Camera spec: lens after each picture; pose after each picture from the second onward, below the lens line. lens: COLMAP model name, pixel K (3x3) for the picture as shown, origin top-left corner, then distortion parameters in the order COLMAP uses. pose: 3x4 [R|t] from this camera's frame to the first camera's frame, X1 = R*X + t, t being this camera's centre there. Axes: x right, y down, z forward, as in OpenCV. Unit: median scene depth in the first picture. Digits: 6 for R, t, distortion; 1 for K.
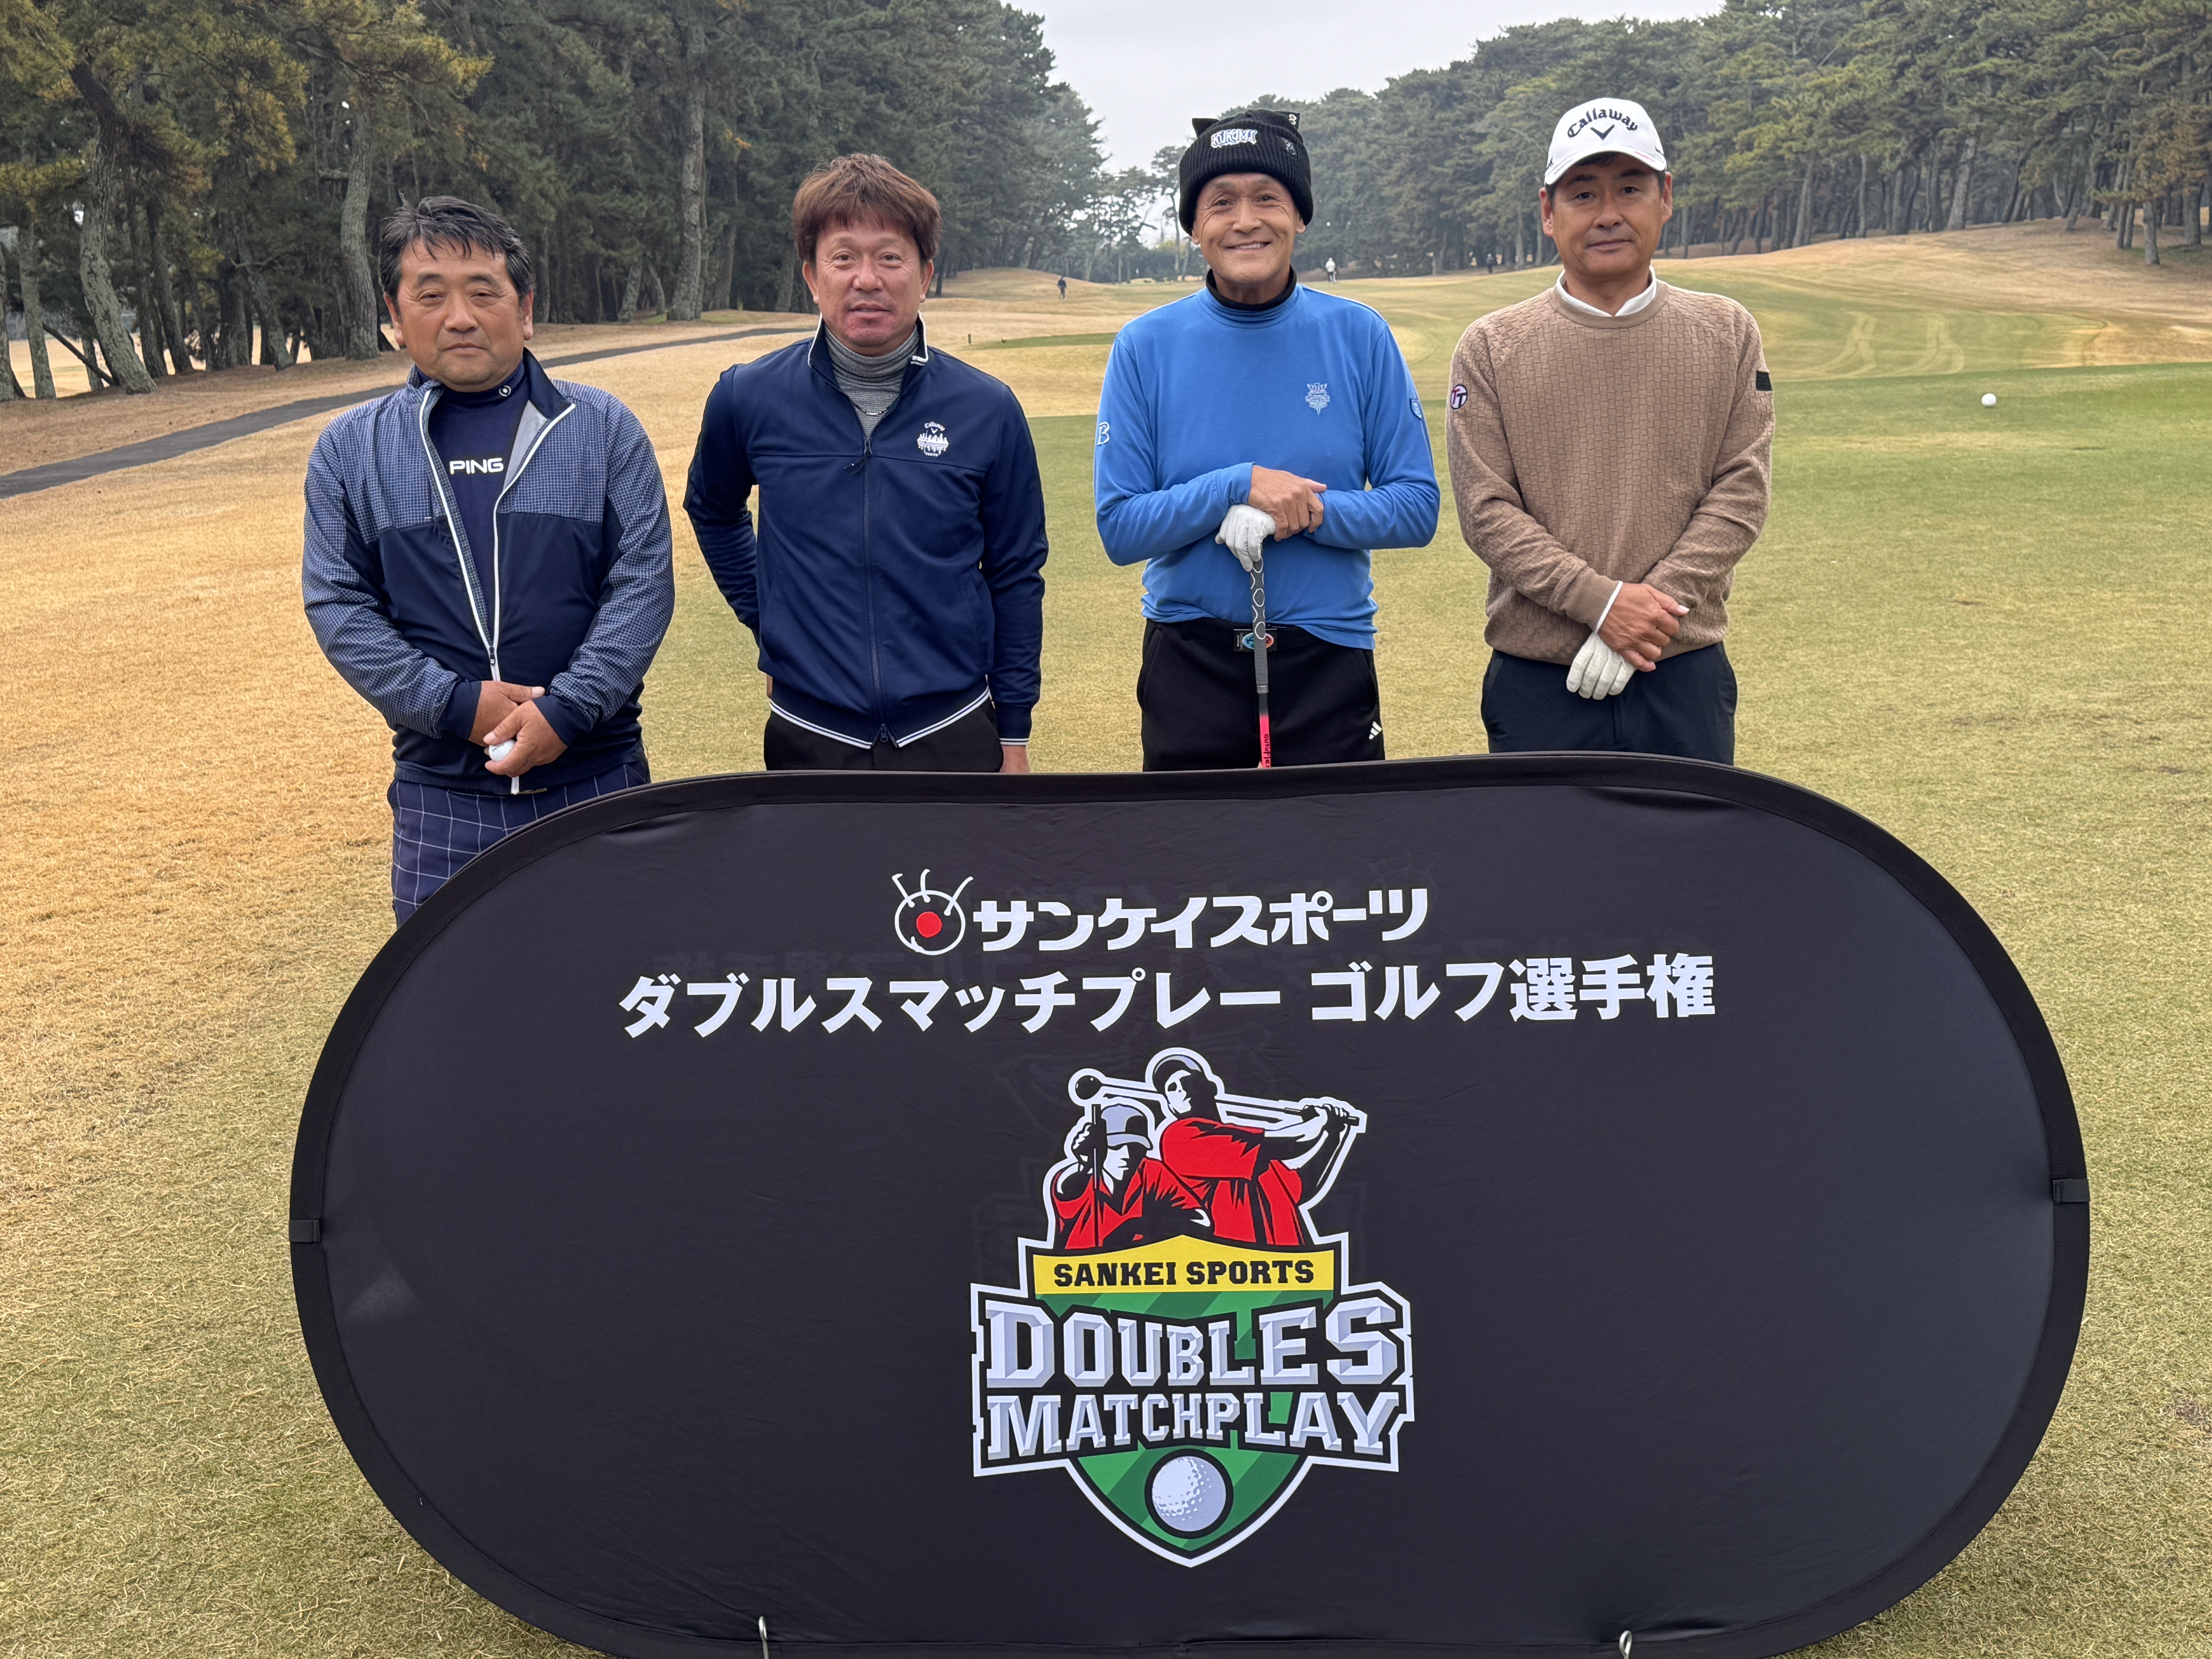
lens RADIAL K [[2509.9, 0, 1094.6], [0, 2509.9, 843.1], [0, 0, 1]] dist [0.052501, 0.000000]
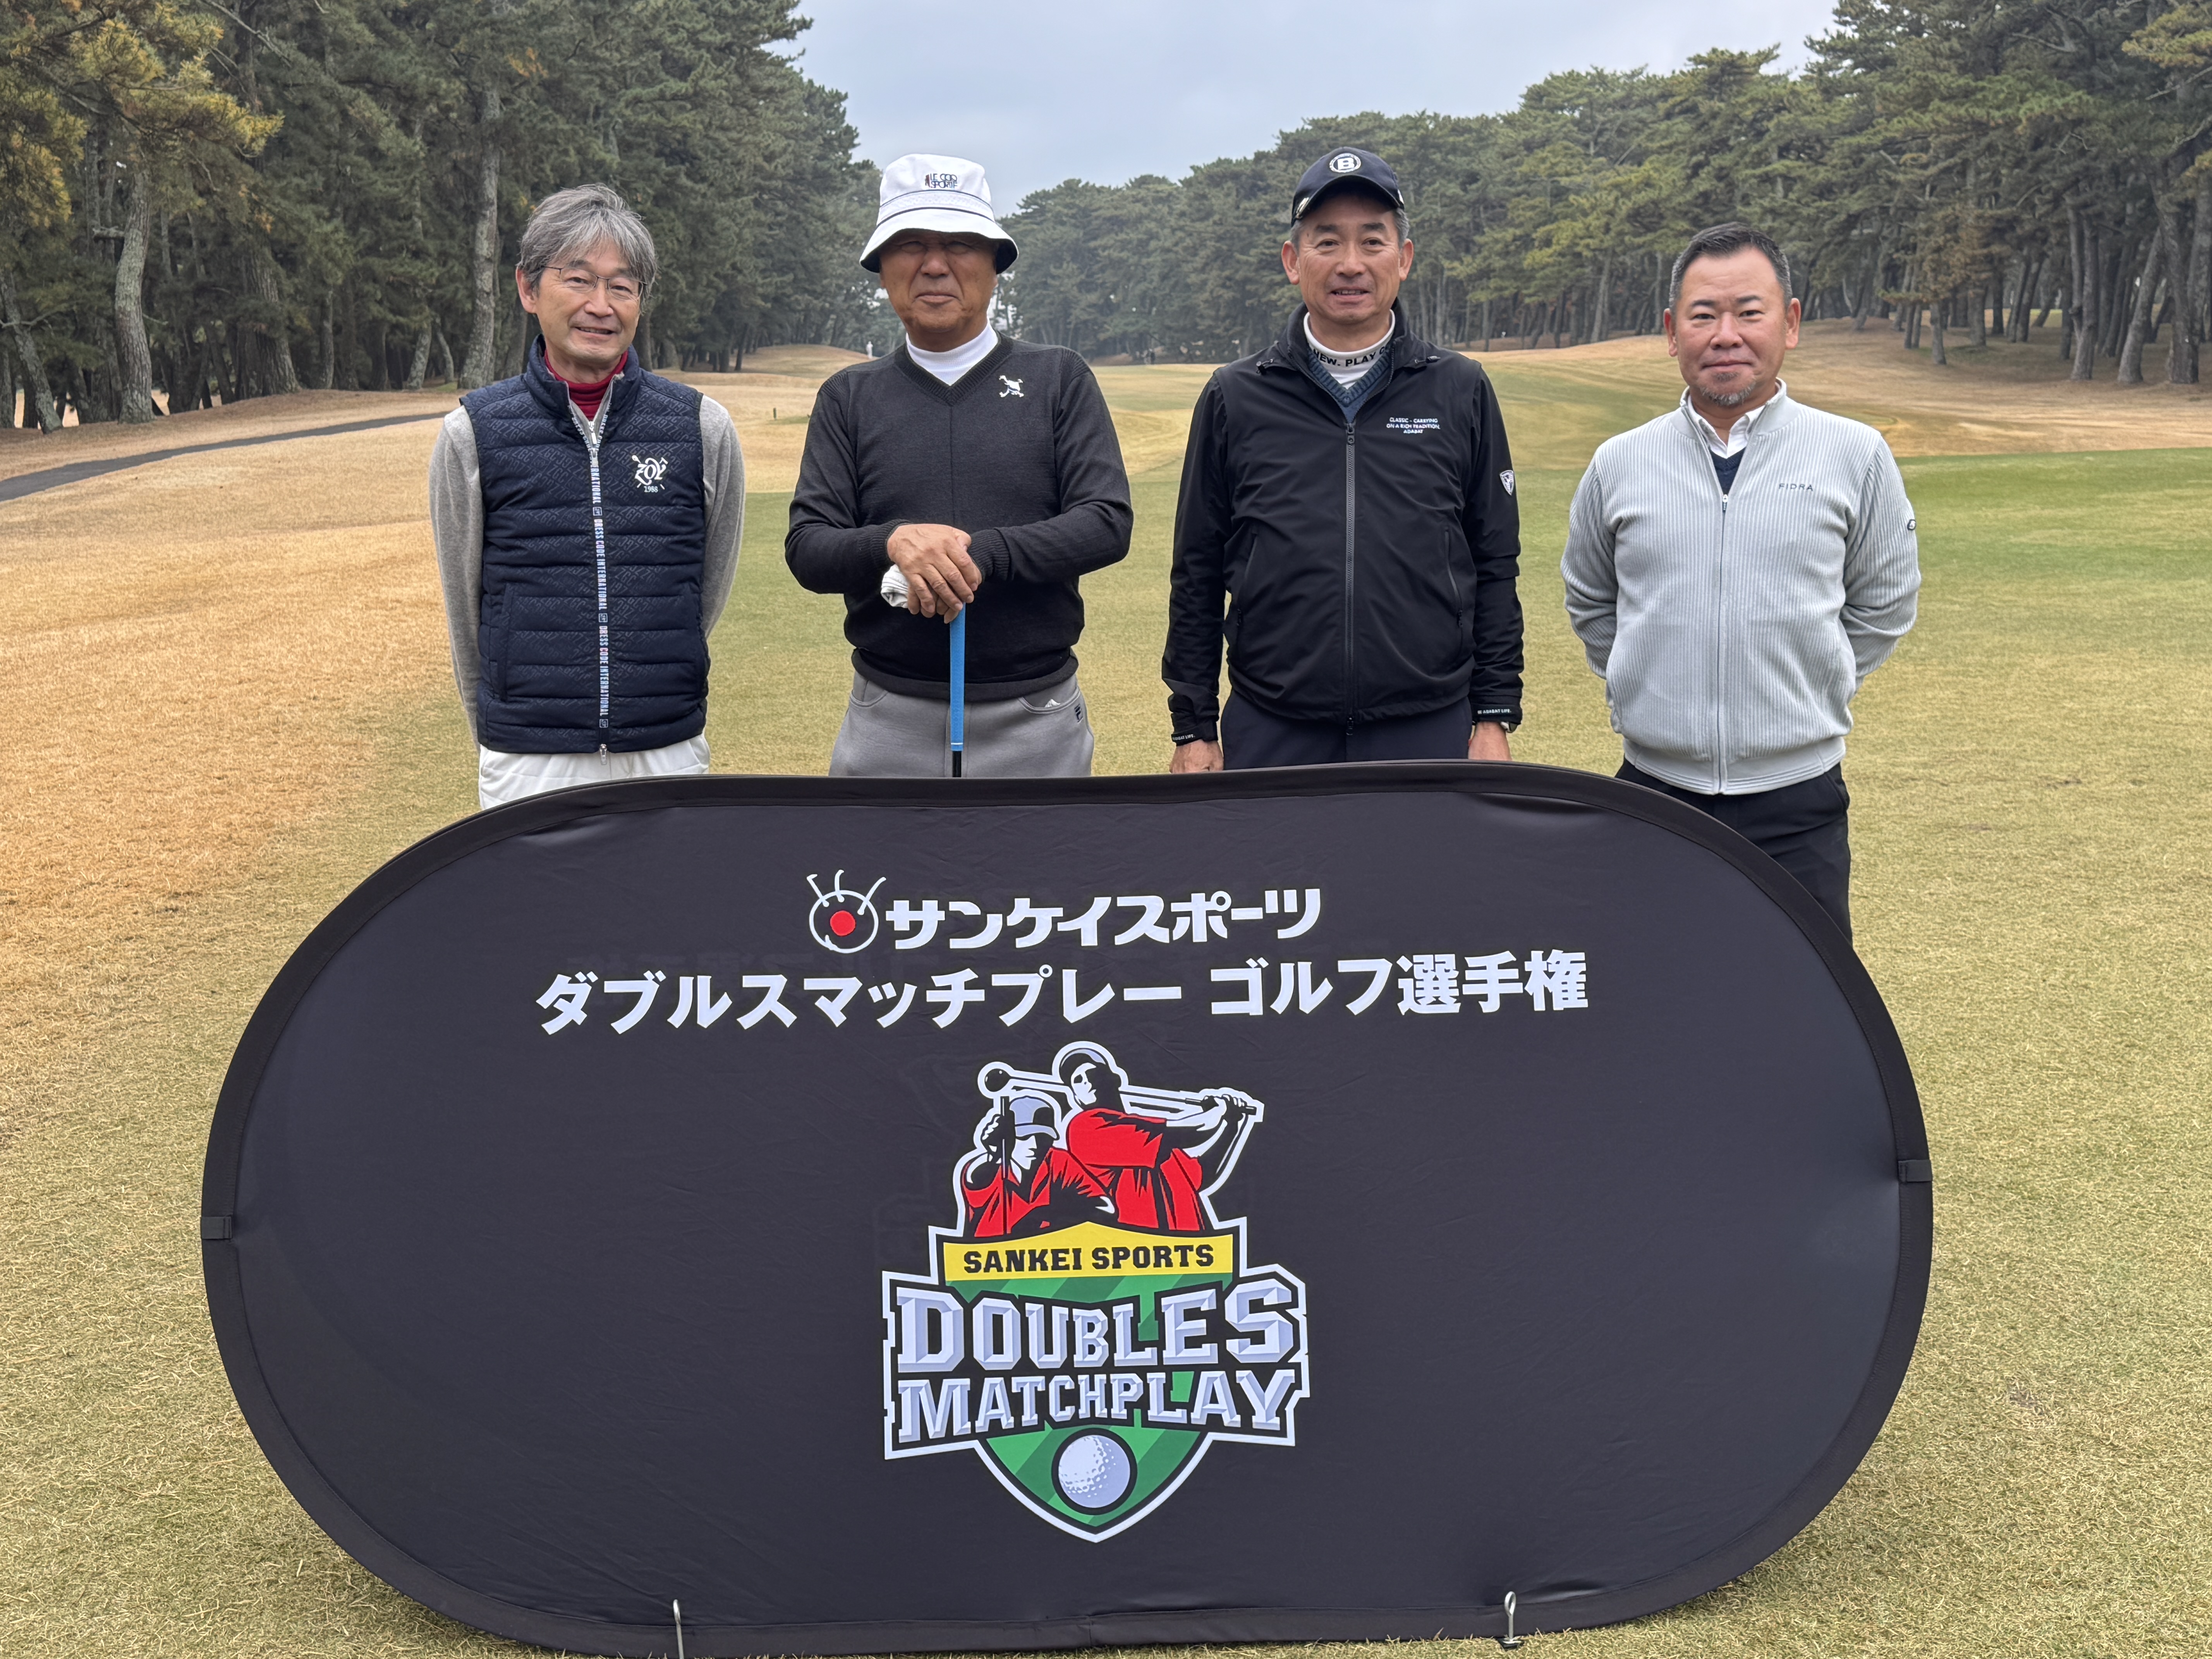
lens RADIAL K [[2562.3, 0, 1094.9], [0, 2562.3, 834.6], [0, 0, 1]] dist [0.060036, 0.000000]
pose [[0.996940, 0.004706, 0.078027, -0.024375], [-0.001718, 0.999264, -0.038318, 0.019625], [-0.078150, 0.038066, 0.996215, -0.033647]]
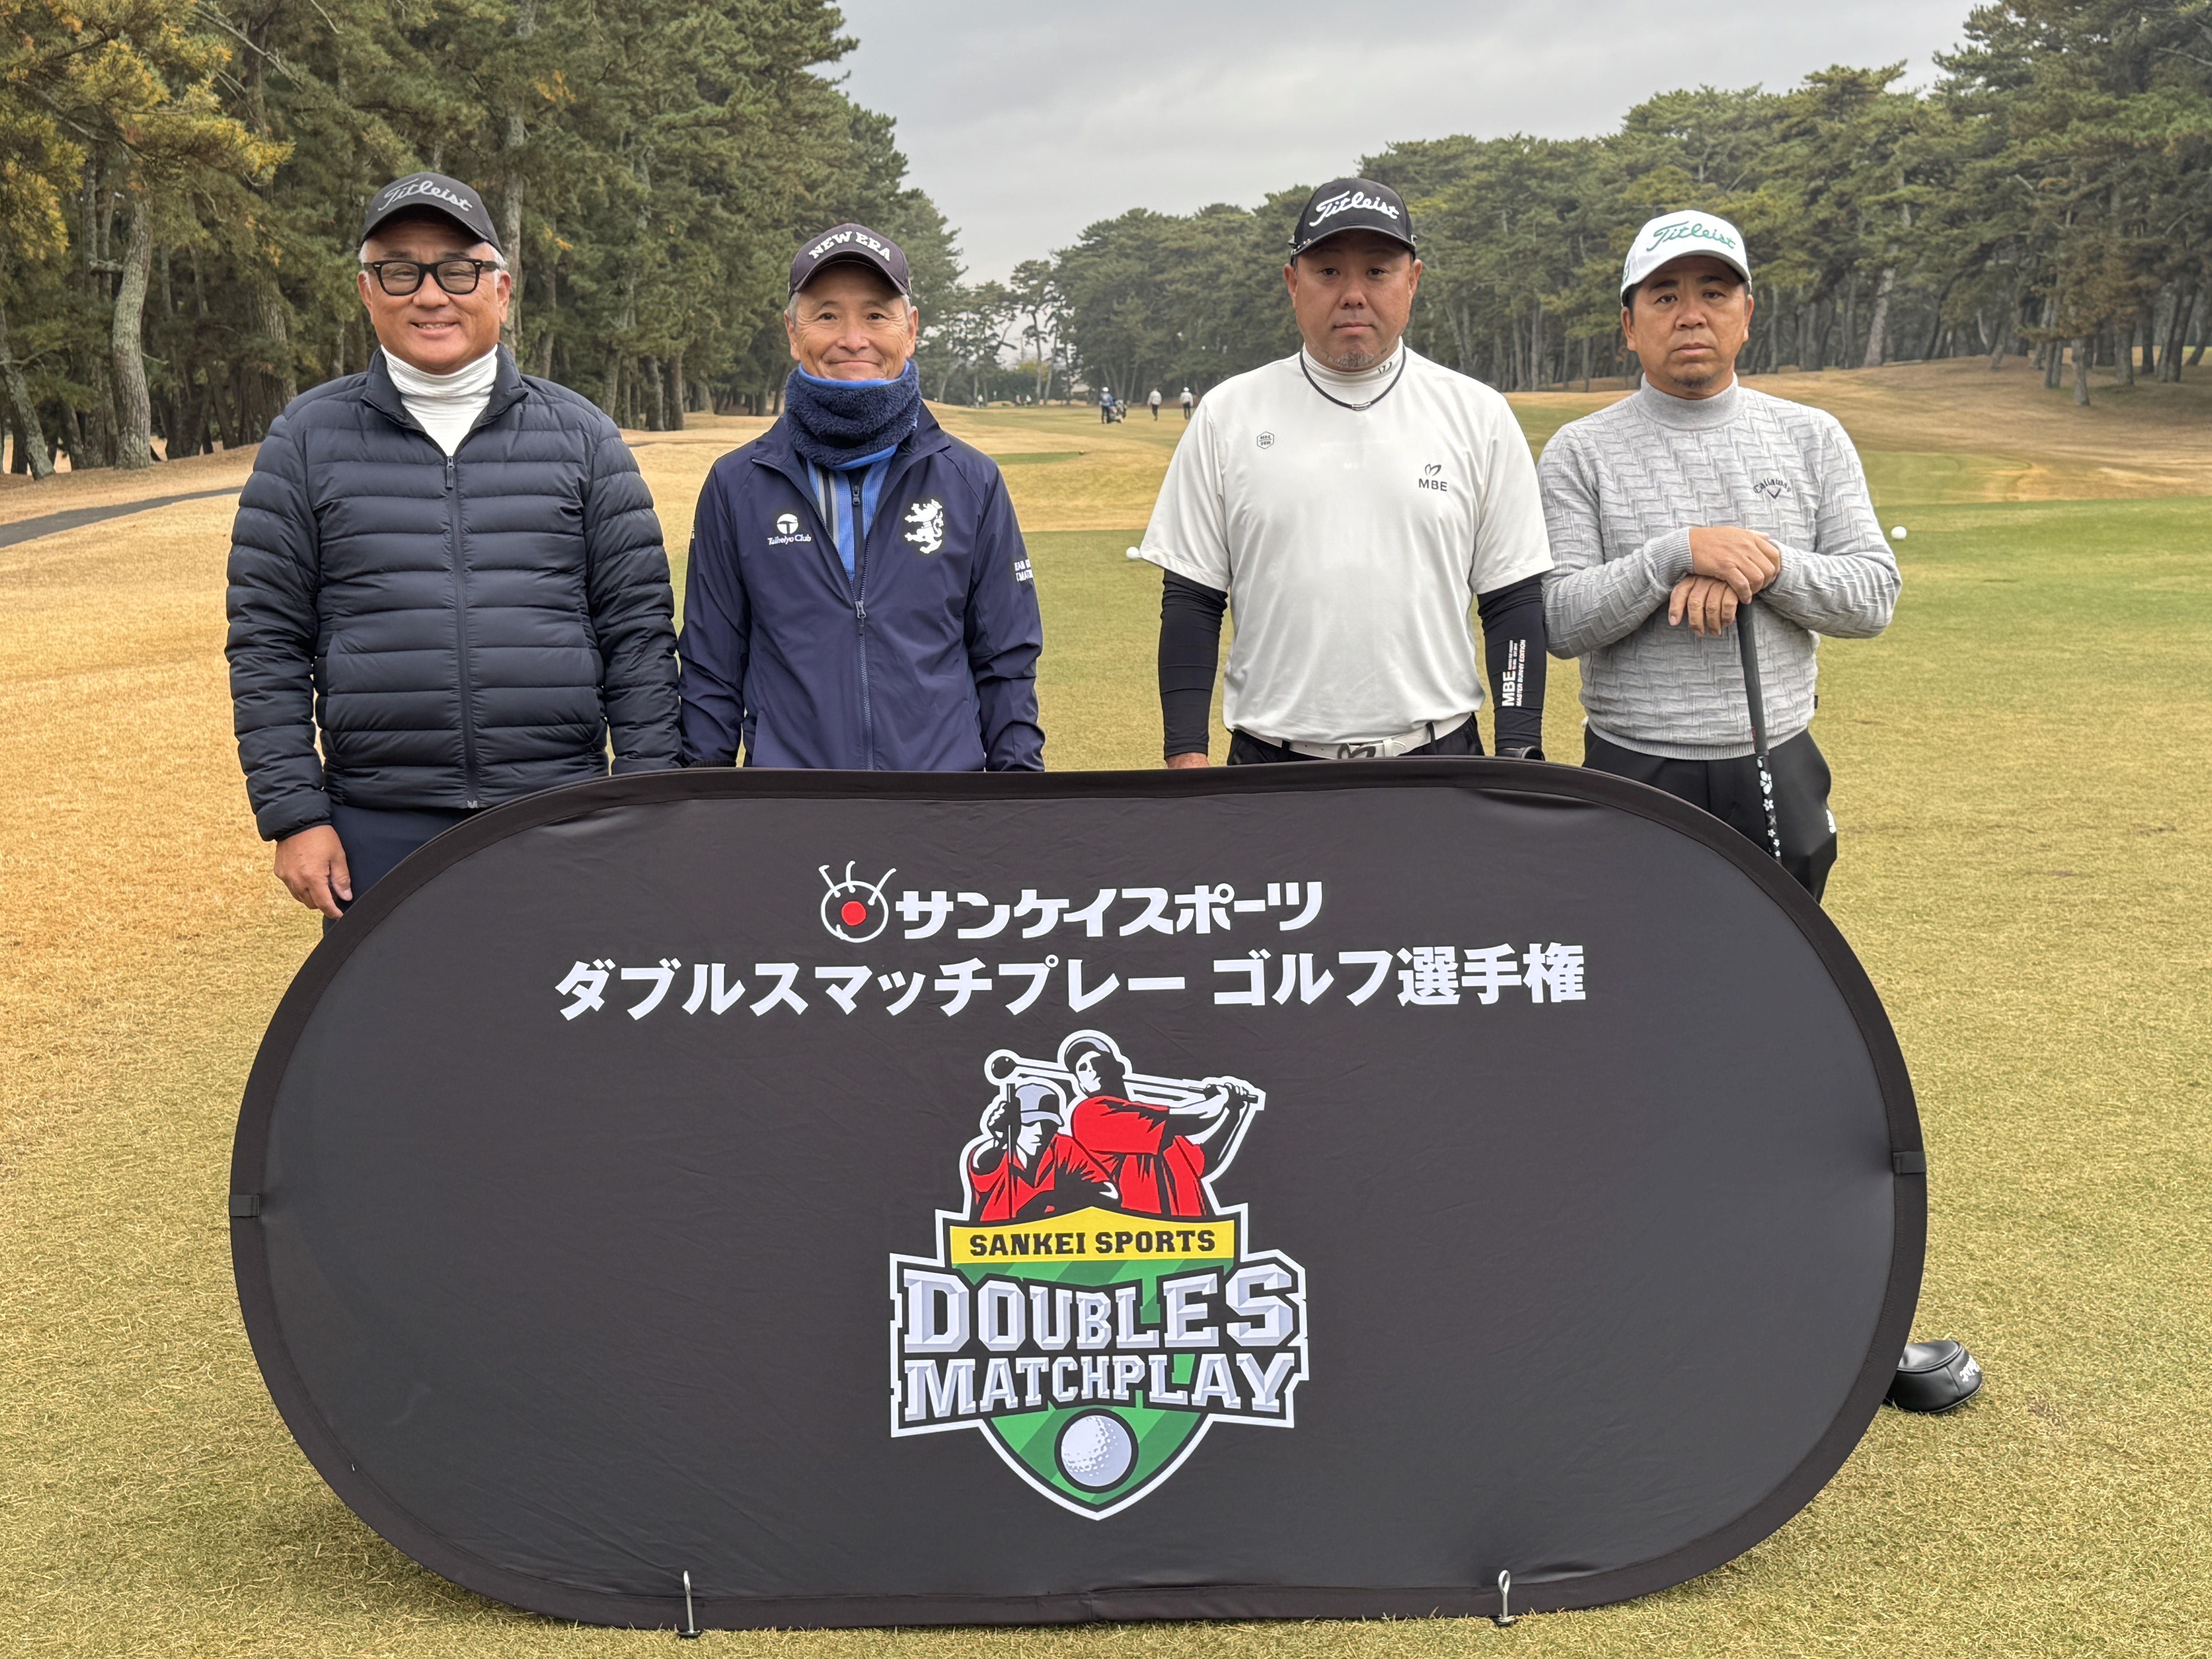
lens RADIAL K [[2790.0, 0, 1096.5], [0, 2790.0, 829.9], [0, 0, 1]] dist [0.075574, 0.000000]
pose [[0.998433, 0.010148, 0.055036, -0.015679], [-0.006314, 0.997570, -0.069389, 0.042410], [-0.055606, 0.068932, 0.996070, -0.098005]]
